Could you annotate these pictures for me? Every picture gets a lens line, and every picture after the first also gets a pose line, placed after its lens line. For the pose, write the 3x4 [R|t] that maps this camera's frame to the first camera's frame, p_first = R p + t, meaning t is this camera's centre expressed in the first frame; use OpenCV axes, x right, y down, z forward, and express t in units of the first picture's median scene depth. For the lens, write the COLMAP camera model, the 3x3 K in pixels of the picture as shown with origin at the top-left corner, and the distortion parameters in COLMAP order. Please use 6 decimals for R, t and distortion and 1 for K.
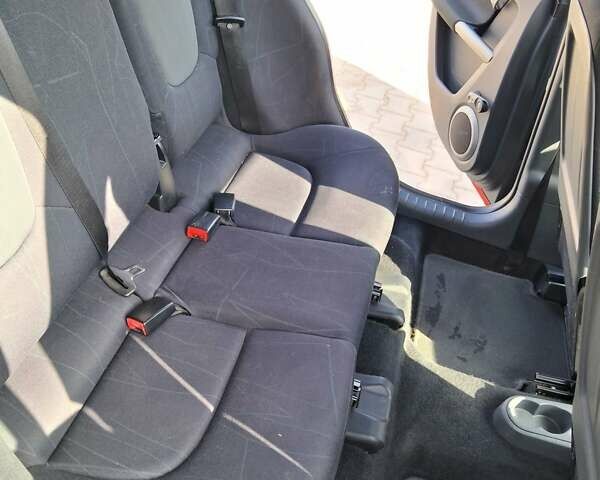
lens RADIAL K [[604.4, 0, 297.8], [0, 604.4, 259.4], [0, 0, 1]] dist [0.108370, -0.234701]
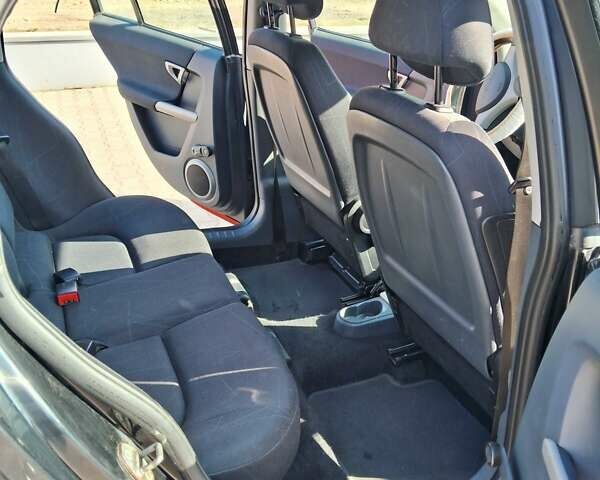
lens RADIAL K [[604.4, 0, 297.8], [0, 604.4, 259.4], [0, 0, 1]] dist [0.108370, -0.234701]
pose [[0.791379, -0.381409, 0.477751, -0.267594], [0.462412, 0.884652, -0.059717, 0.125712], [-0.399867, 0.268177, 0.876463, -0.163948]]
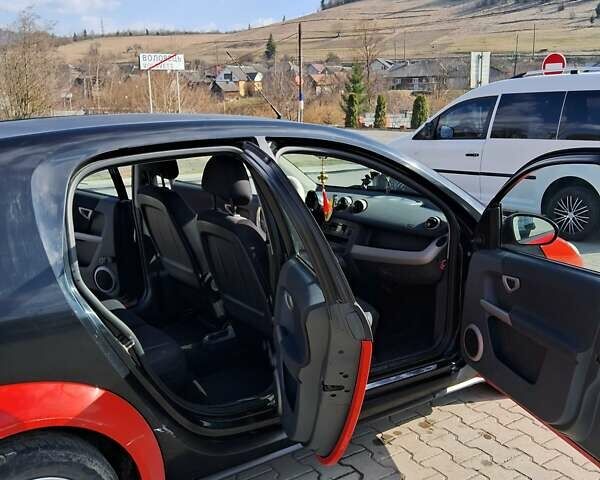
lens RADIAL K [[604.4, 0, 297.8], [0, 604.4, 259.4], [0, 0, 1]] dist [0.108370, -0.234701]
pose [[0.628139, -0.324343, 0.707279, -0.779398], [0.571966, 0.808740, -0.137096, 0.399749], [-0.527538, 0.490655, 0.693514, -0.772463]]
